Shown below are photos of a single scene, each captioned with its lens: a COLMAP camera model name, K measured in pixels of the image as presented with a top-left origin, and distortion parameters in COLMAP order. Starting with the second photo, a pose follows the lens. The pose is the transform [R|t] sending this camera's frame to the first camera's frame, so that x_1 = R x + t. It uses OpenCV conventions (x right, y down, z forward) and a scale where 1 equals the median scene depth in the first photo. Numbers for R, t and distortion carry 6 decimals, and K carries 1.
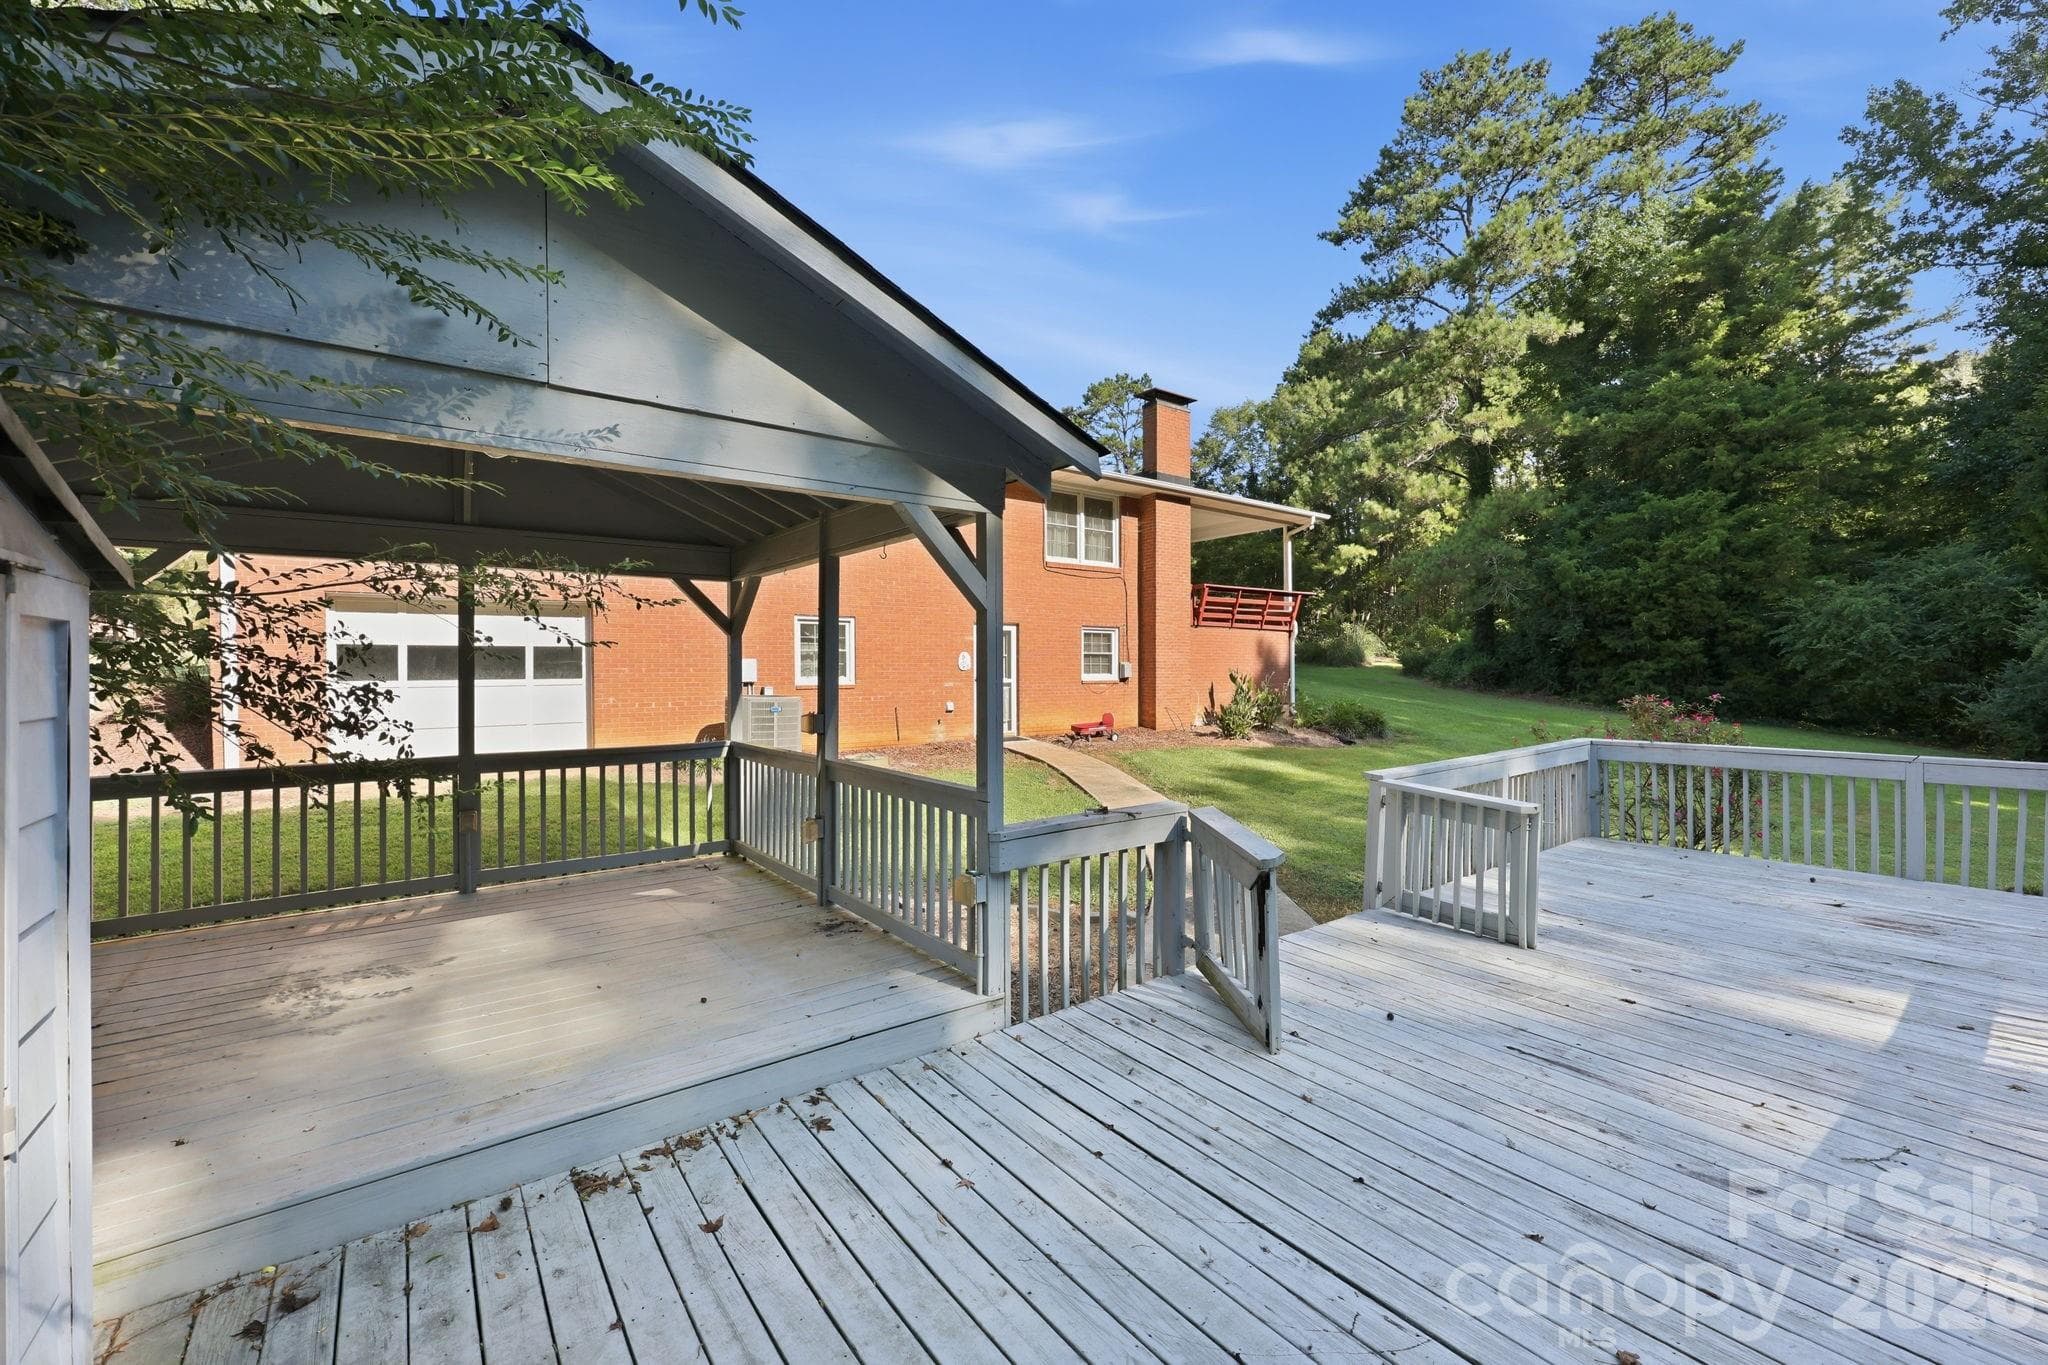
lens RADIAL K [[842.2, 0, 1030.1], [0, 842.2, 670.0], [0, 0, 1]] dist [0.003592, 0.000853]
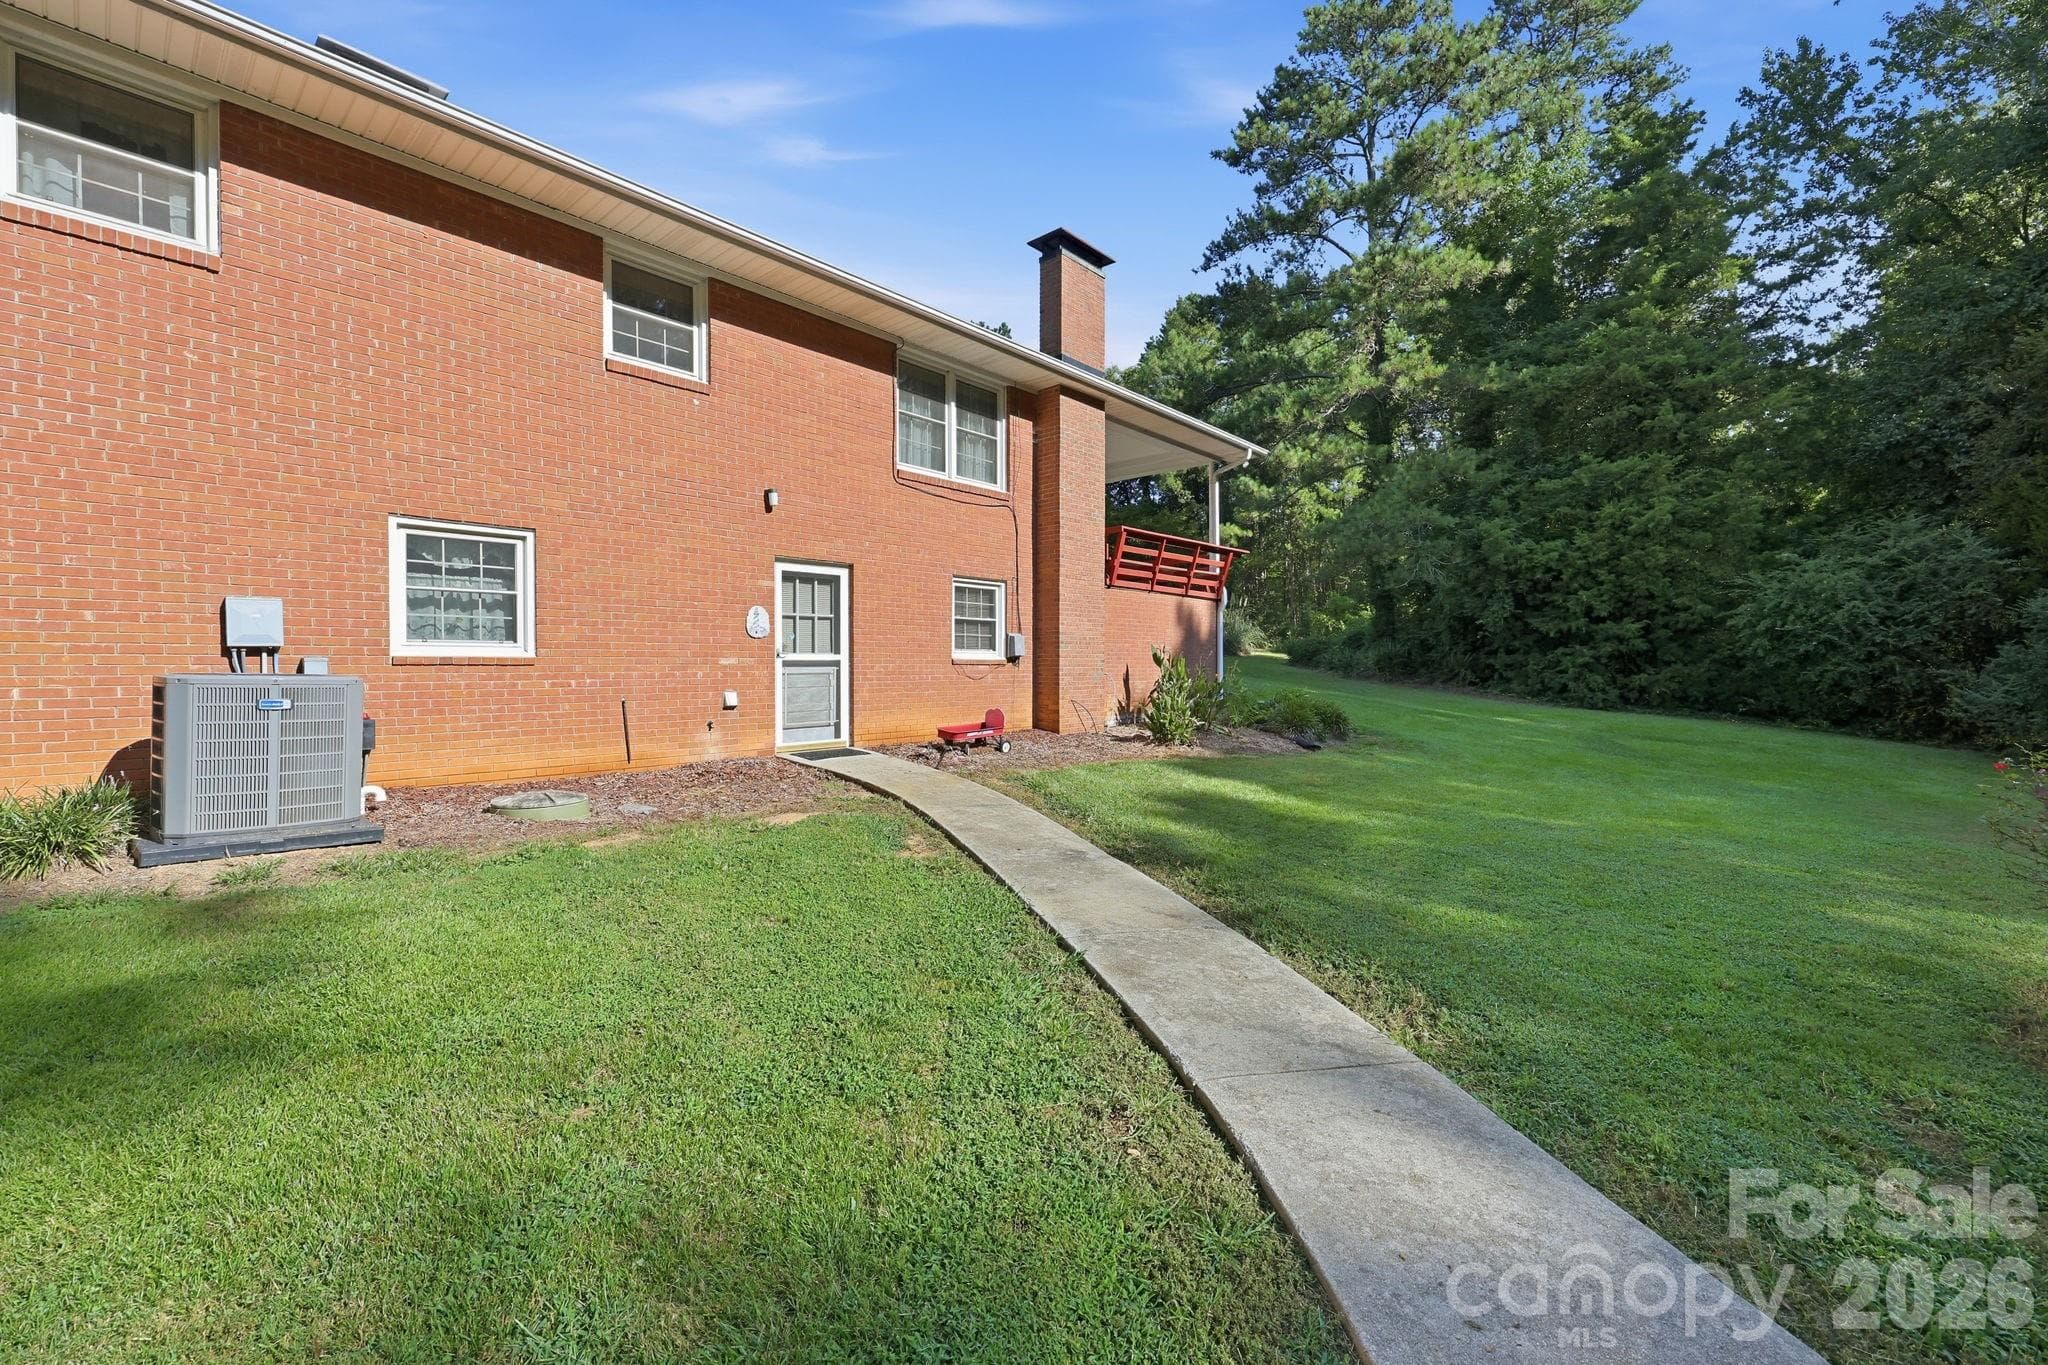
lens RADIAL K [[842.2, 0, 1031.3], [0, 842.2, 668.6], [0, 0, 1]] dist [0.003592, 0.000853]
pose [[0.981656, 0.002902, 0.190638, -0.001718], [-0.003305, 0.999993, 0.001797, 0.013075], [-0.190631, -0.002394, 0.981659, 0.249468]]
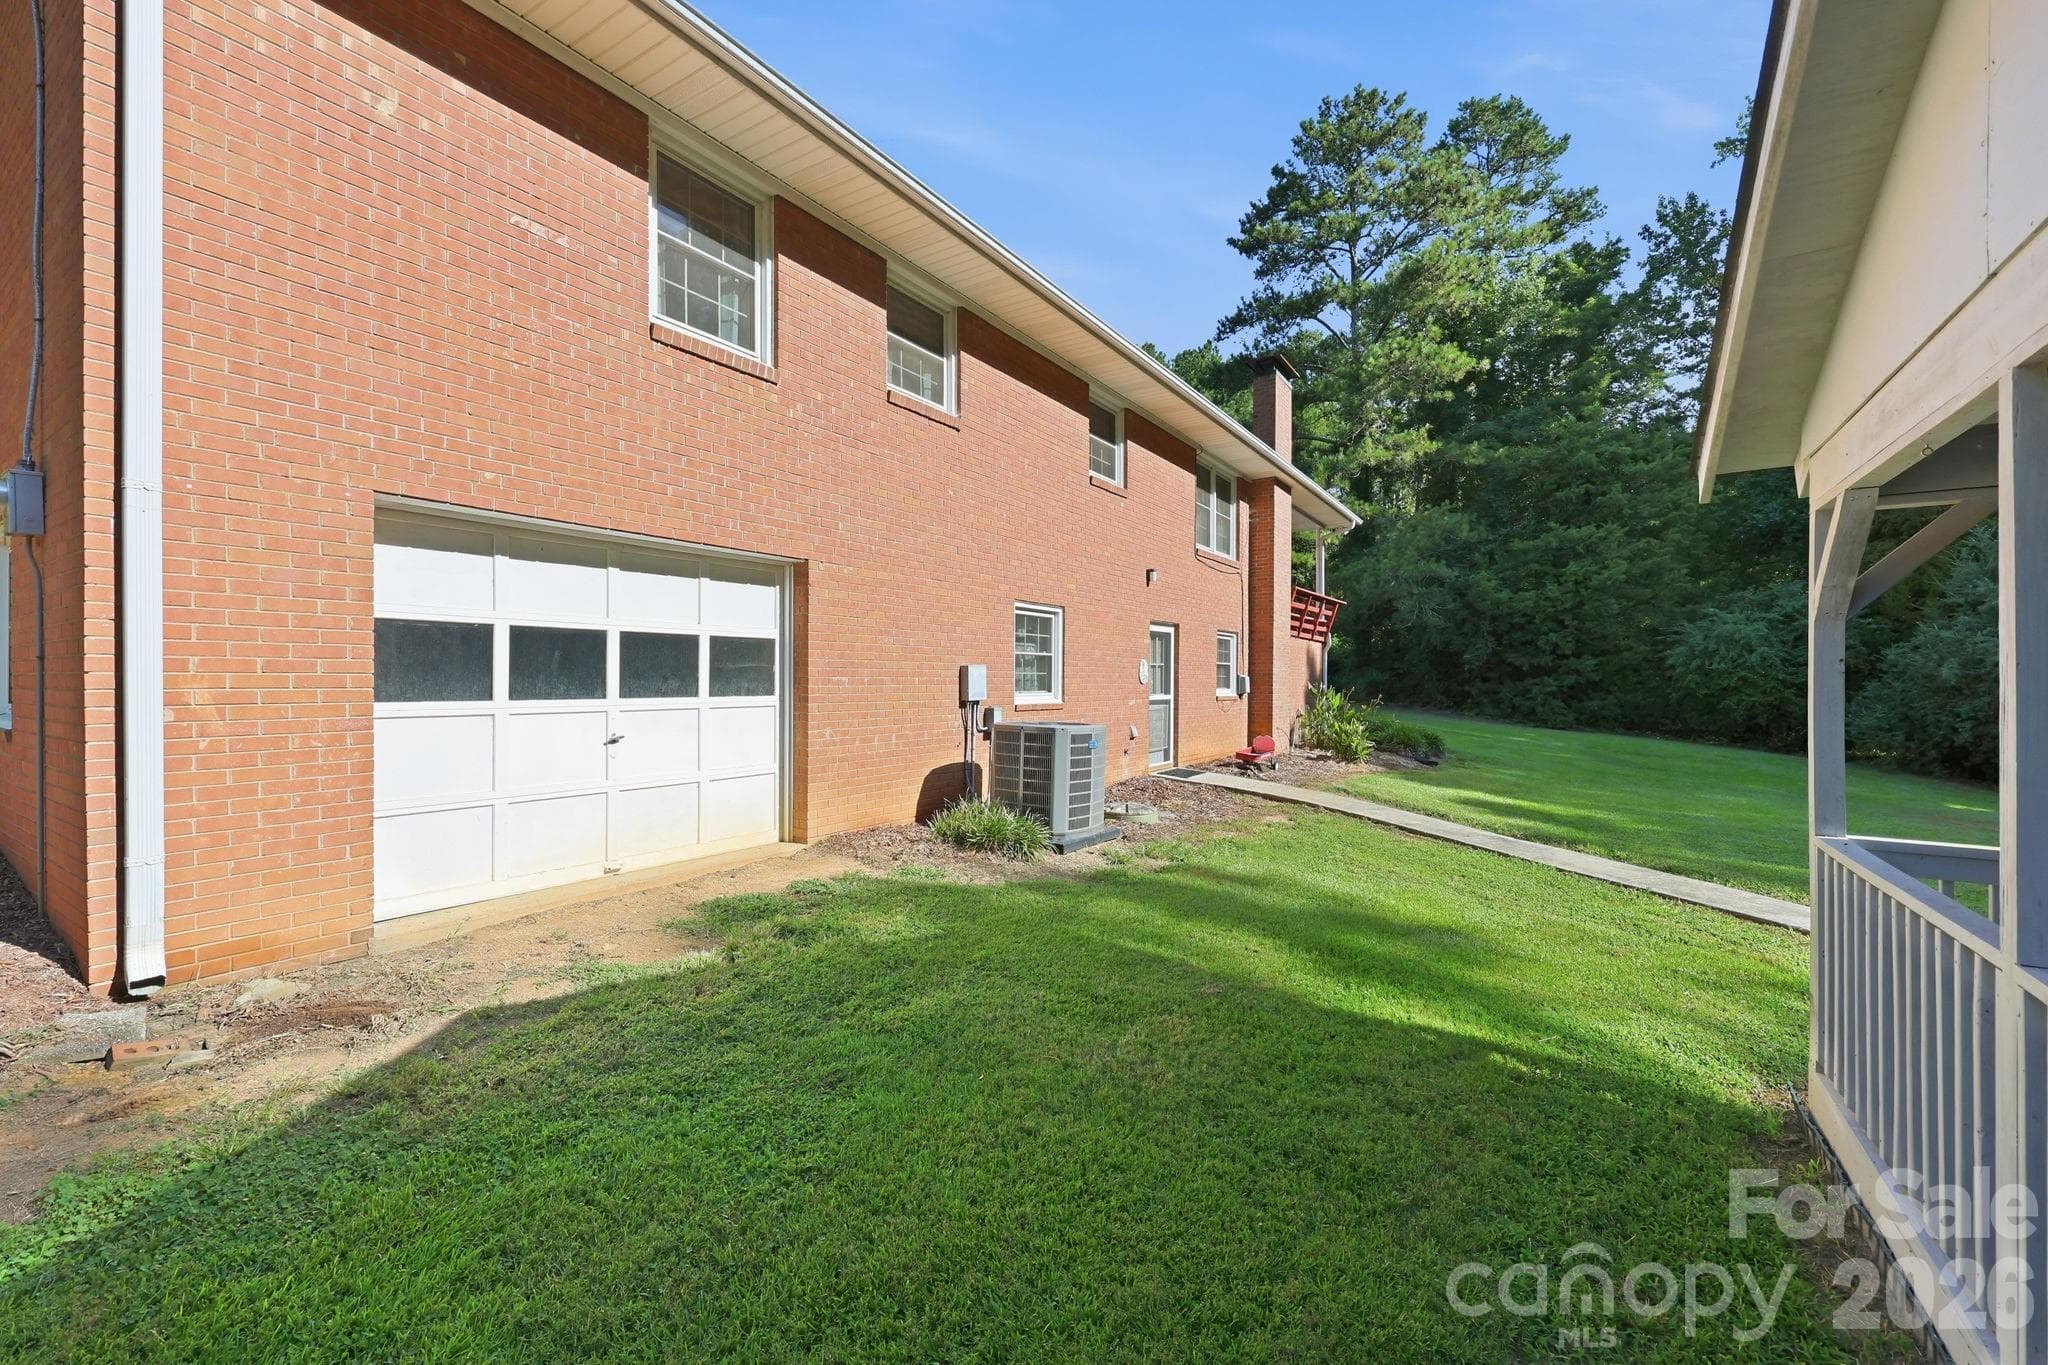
lens RADIAL K [[842.2, 0, 1014.1], [0, 842.2, 678.1], [0, 0, 1]] dist [0.003592, 0.000853]
pose [[0.944125, 0.009011, 0.329465, -0.280218], [-0.007950, 0.999958, -0.004566, 0.000111], [-0.329492, 0.001692, 0.944157, 0.207368]]
